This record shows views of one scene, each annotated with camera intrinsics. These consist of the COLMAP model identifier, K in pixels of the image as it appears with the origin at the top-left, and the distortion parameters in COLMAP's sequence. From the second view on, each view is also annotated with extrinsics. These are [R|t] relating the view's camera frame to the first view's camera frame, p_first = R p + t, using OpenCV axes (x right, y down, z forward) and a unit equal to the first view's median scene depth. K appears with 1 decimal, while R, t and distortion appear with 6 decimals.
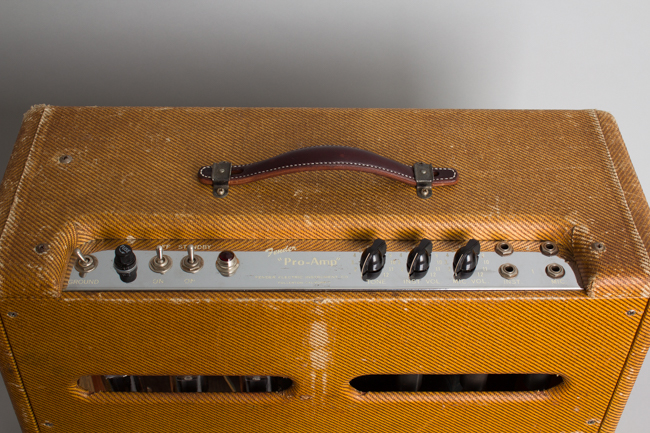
lens RADIAL K [[1001.4, 0, 324.7], [0, 1001.4, 216.7], [0, 0, 1]] dist [-0.003279, 0.000000]
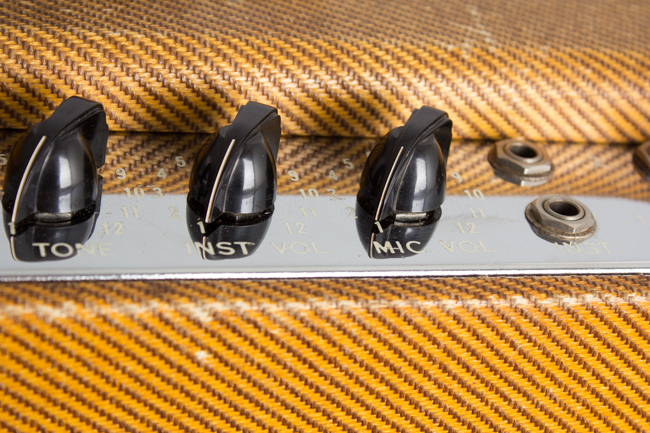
lens RADIAL K [[1556.3, 0, 325.1], [0, 1556.3, 215.9], [0, 0, 1]] dist [0.081470, 0.000000]
pose [[0.958758, 0.004355, 0.284191, 0.001808], [0.056889, 0.976709, -0.206890, 0.138580], [-0.278473, 0.214525, 0.936179, 0.625725]]
